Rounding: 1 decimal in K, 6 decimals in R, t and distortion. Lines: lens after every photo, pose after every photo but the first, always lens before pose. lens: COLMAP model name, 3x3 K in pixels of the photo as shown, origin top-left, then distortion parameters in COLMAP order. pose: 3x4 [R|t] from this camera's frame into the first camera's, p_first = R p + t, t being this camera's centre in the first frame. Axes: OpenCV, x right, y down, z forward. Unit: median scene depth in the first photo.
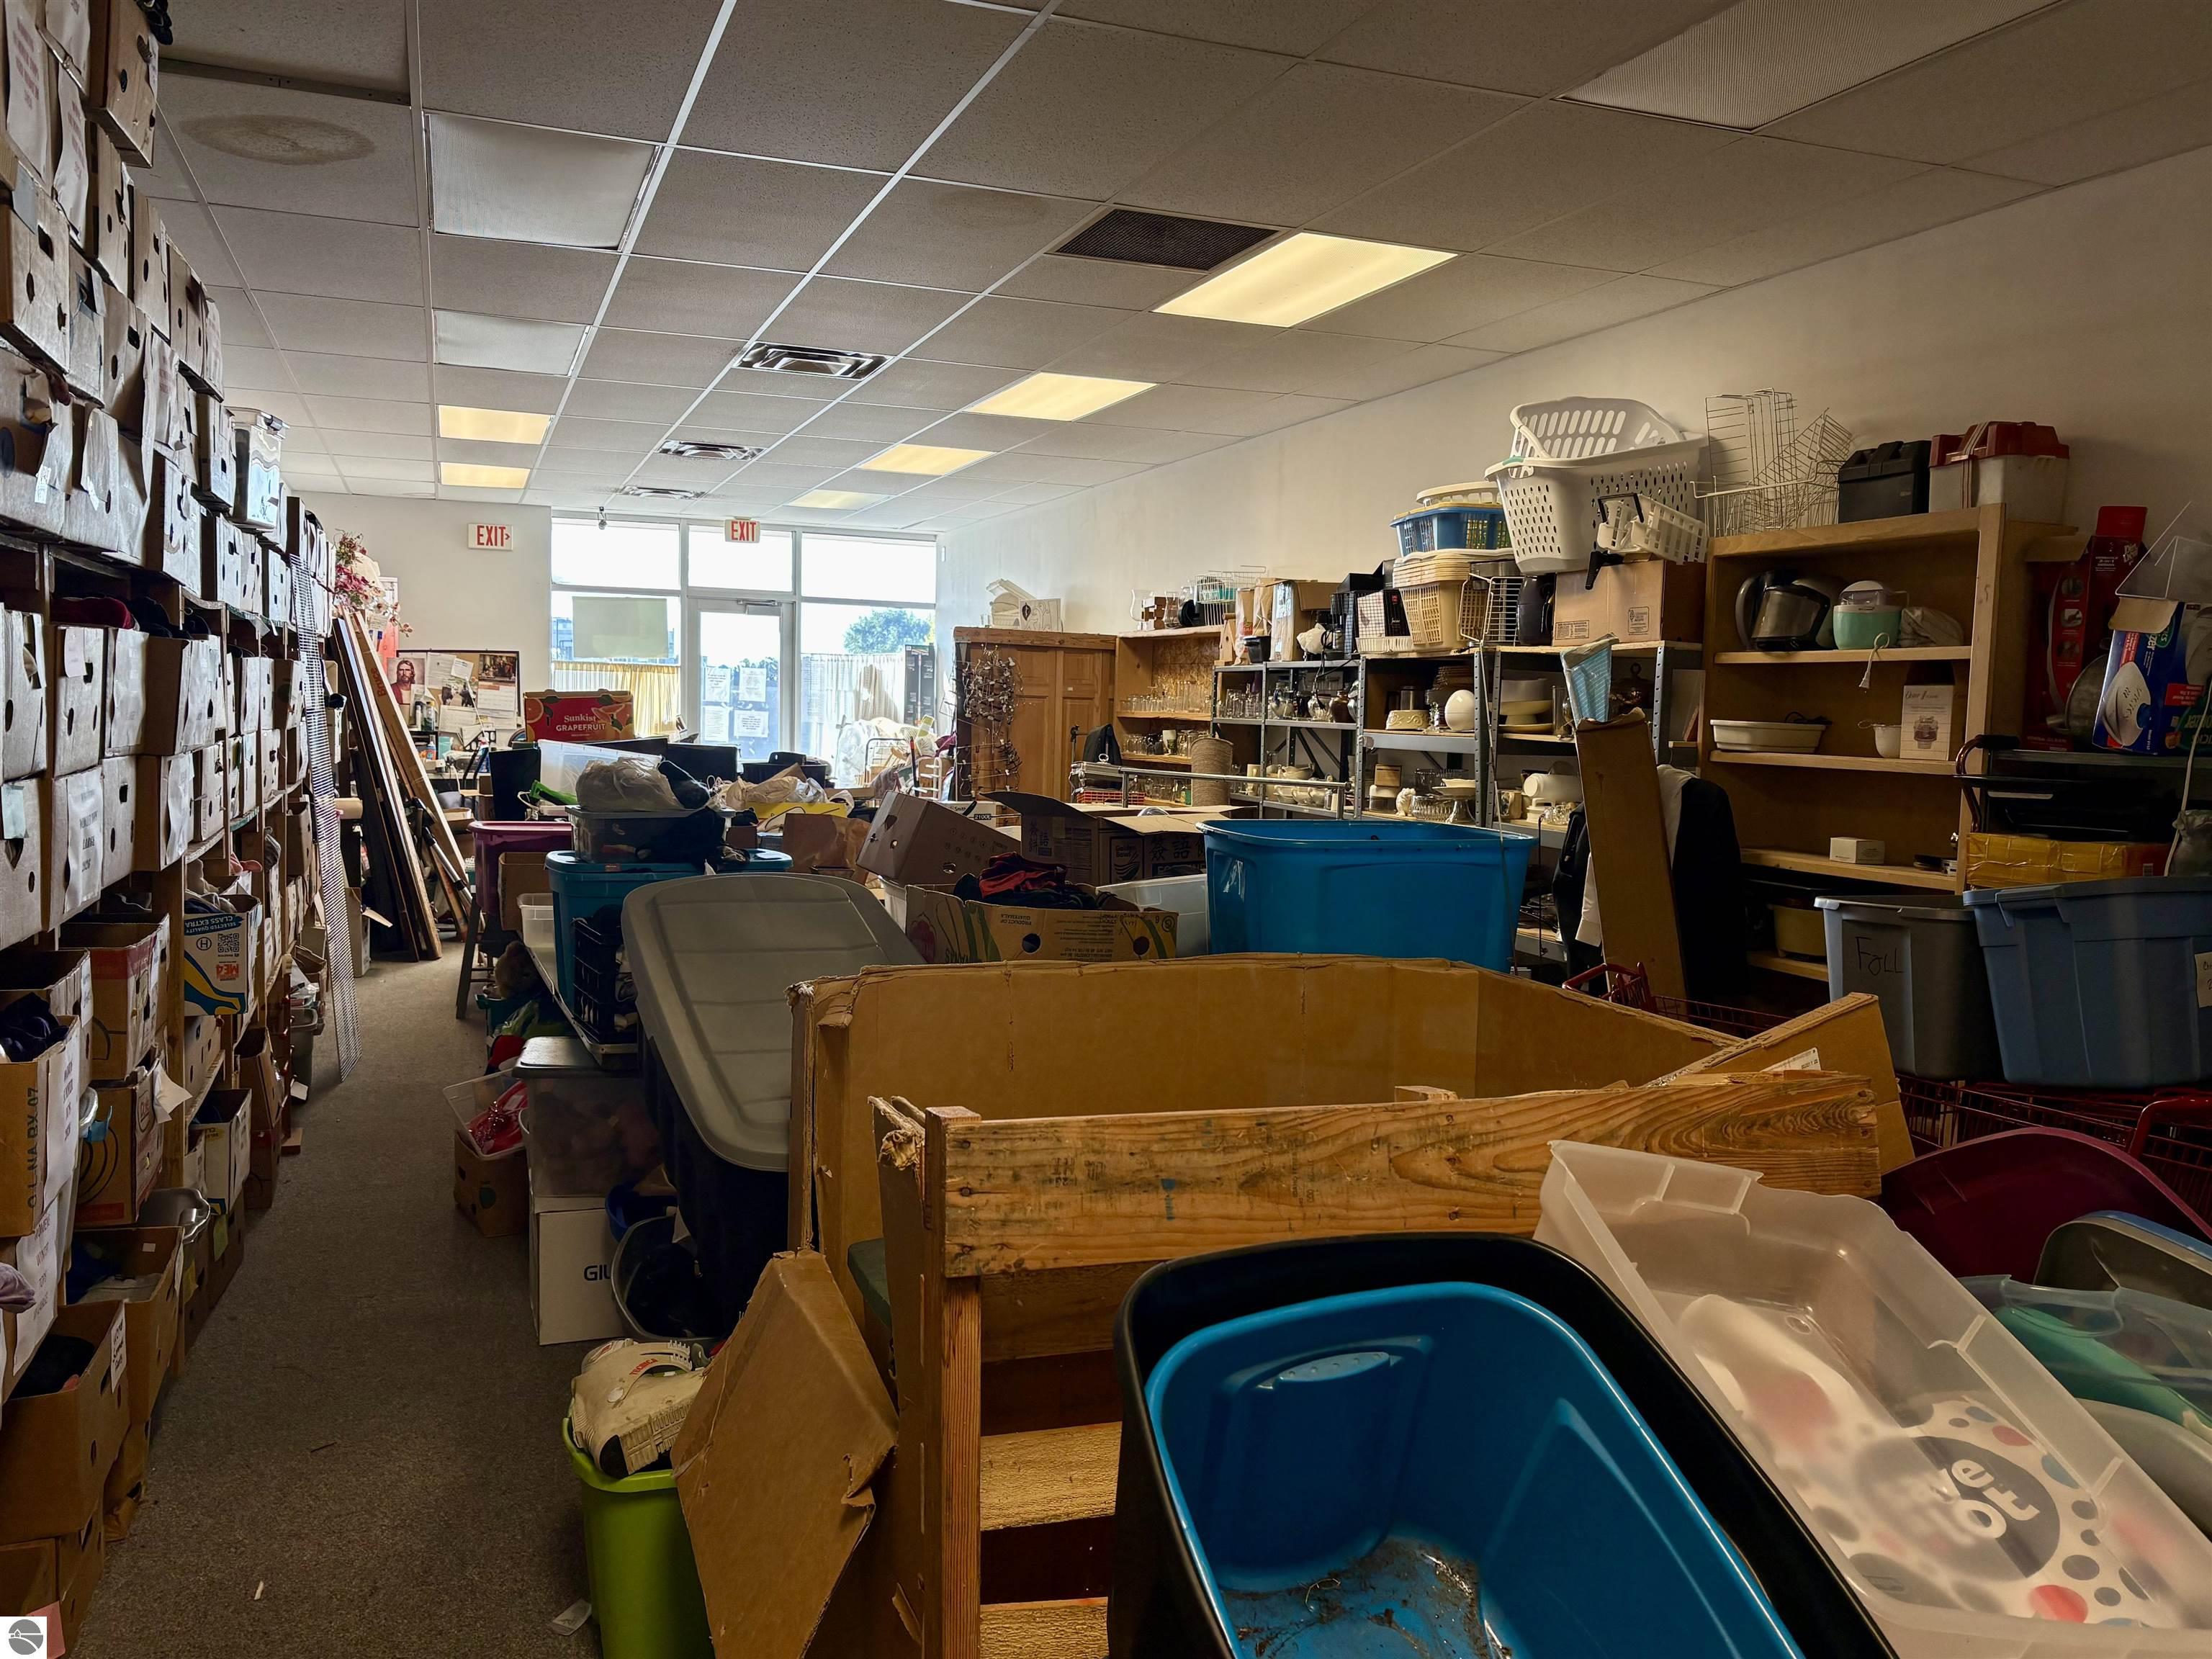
lens RADIAL K [[1707.3, 0, 1103.8], [0, 1707.3, 820.2], [0, 0, 1]] dist [0.059851, -0.053580]
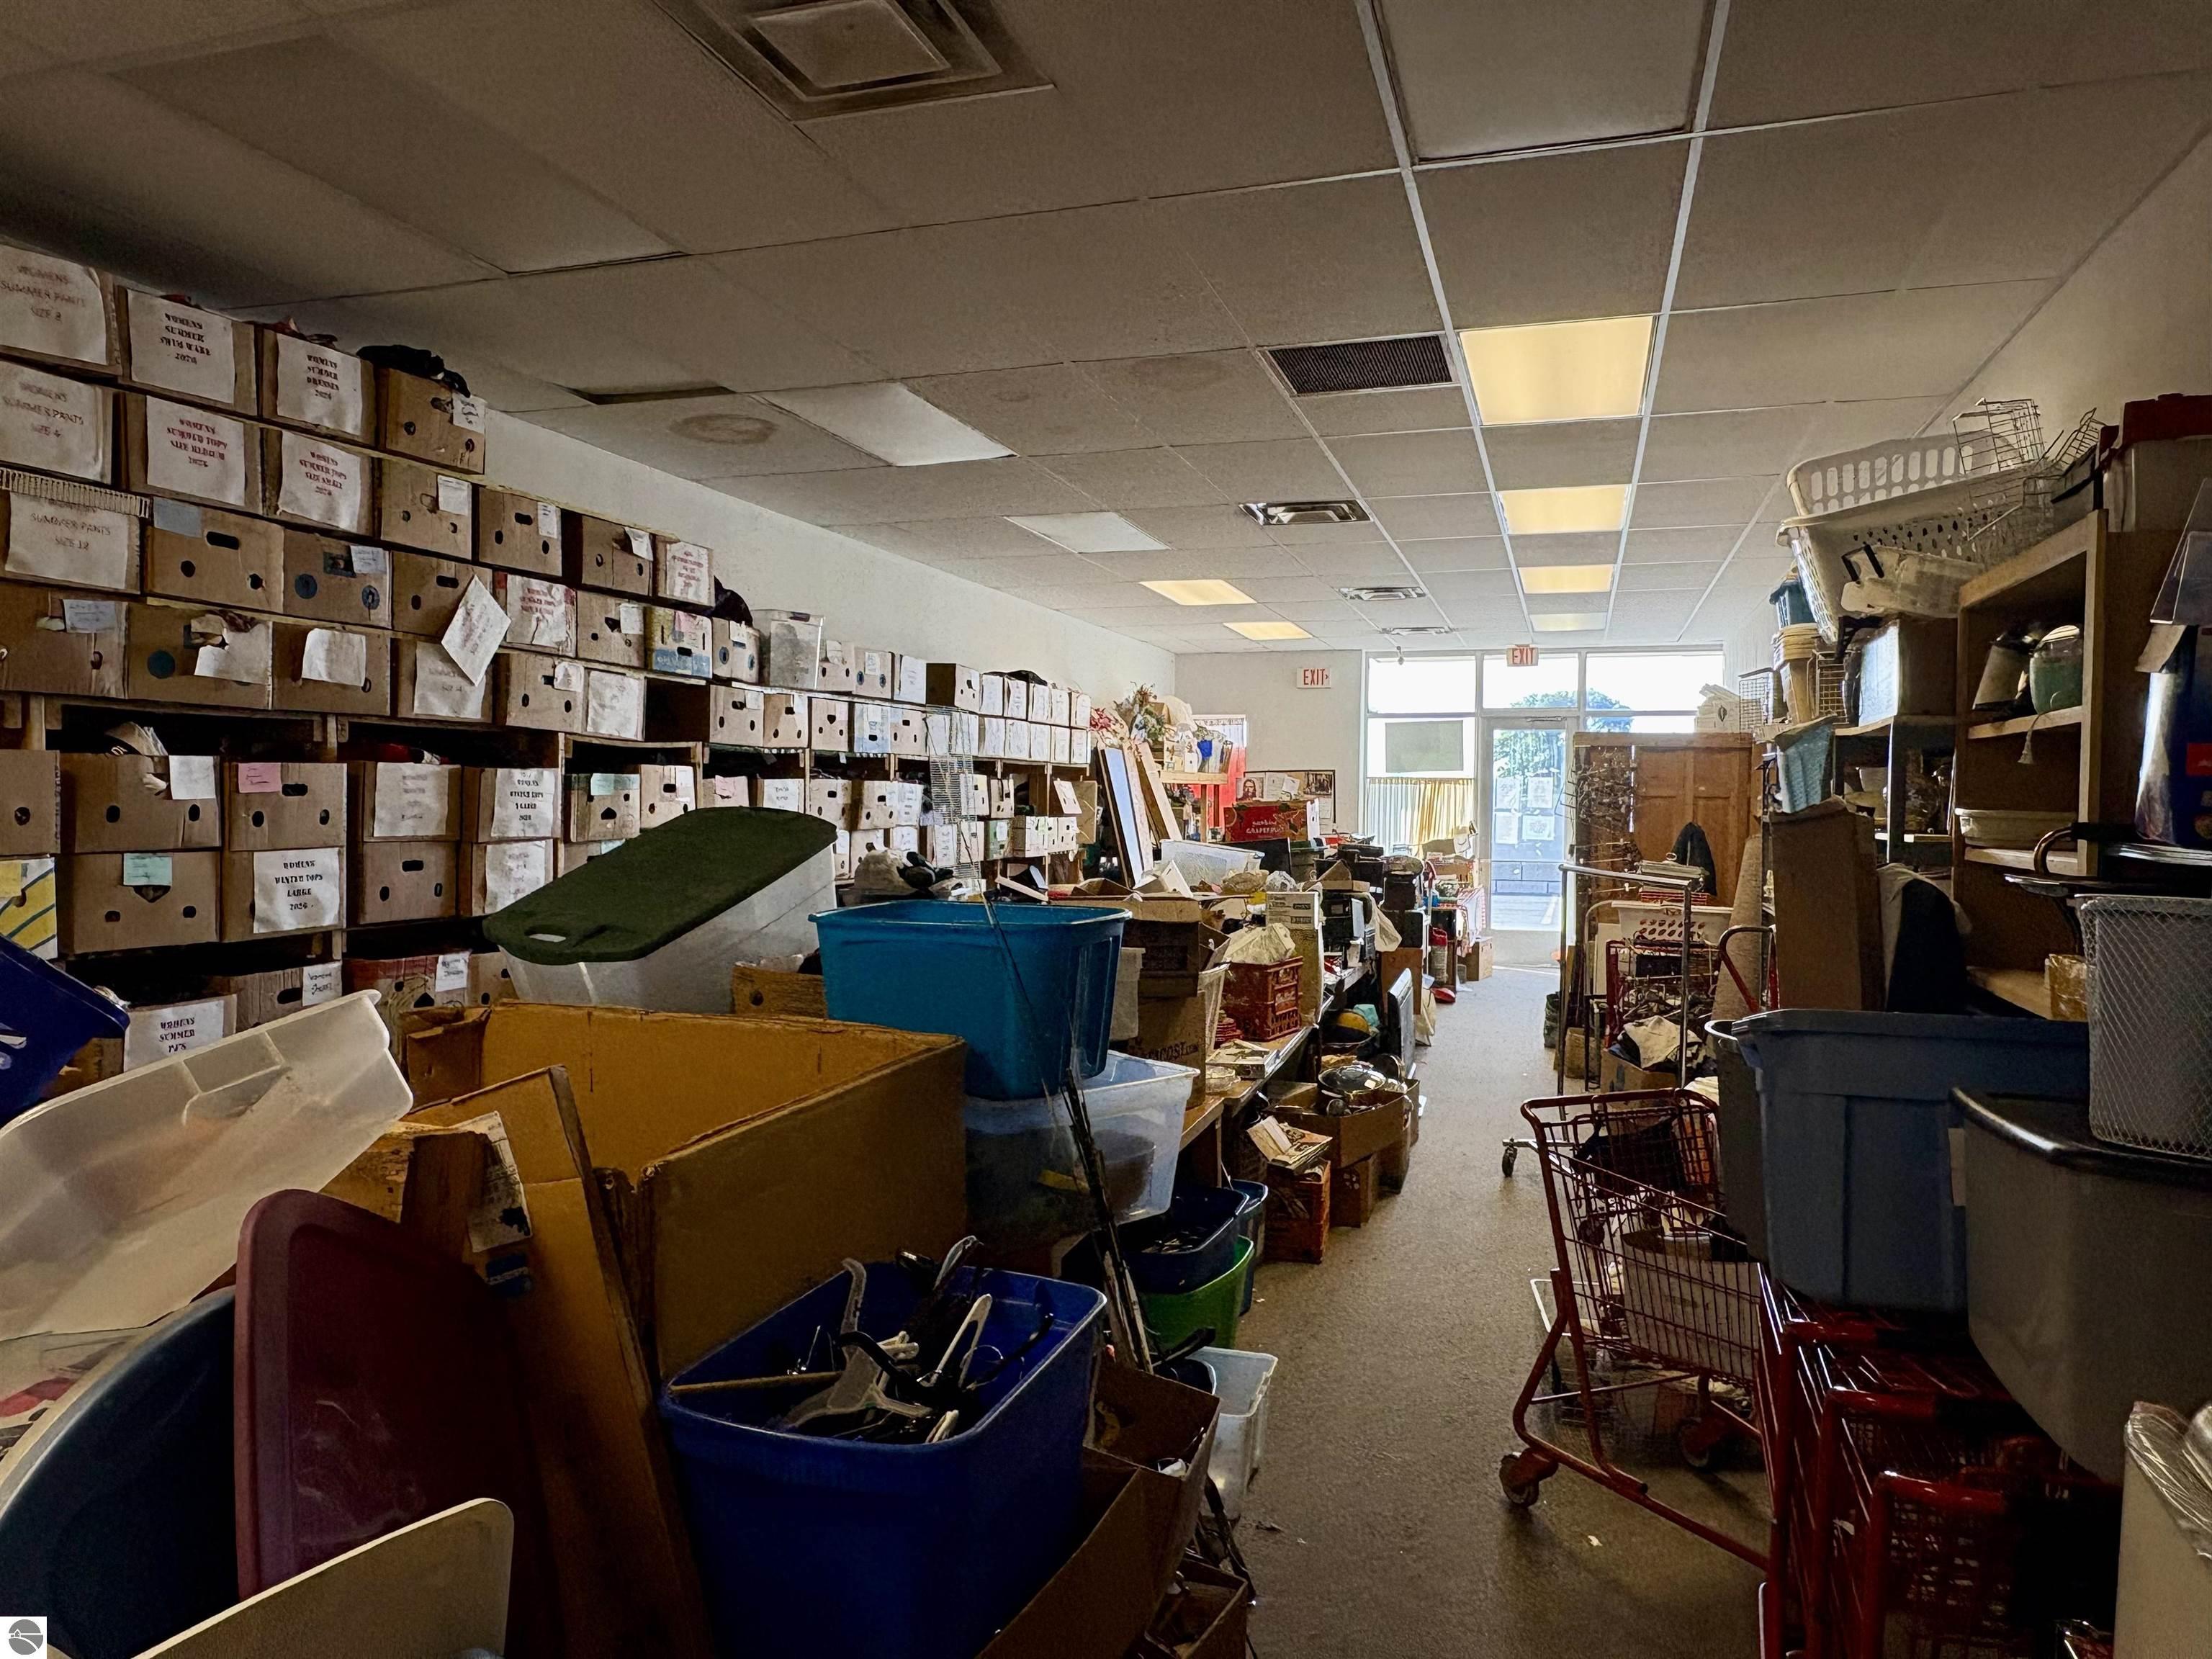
lens RADIAL K [[1490.8, 0, 1105.3], [0, 1490.8, 835.1], [0, 0, 1]] dist [0.027296, 0.001110]
pose [[0.783852, -0.005105, -0.620927, 0.191713], [-0.028453, 0.998621, -0.044128, -0.001087], [0.620296, 0.052257, 0.782625, 0.076278]]
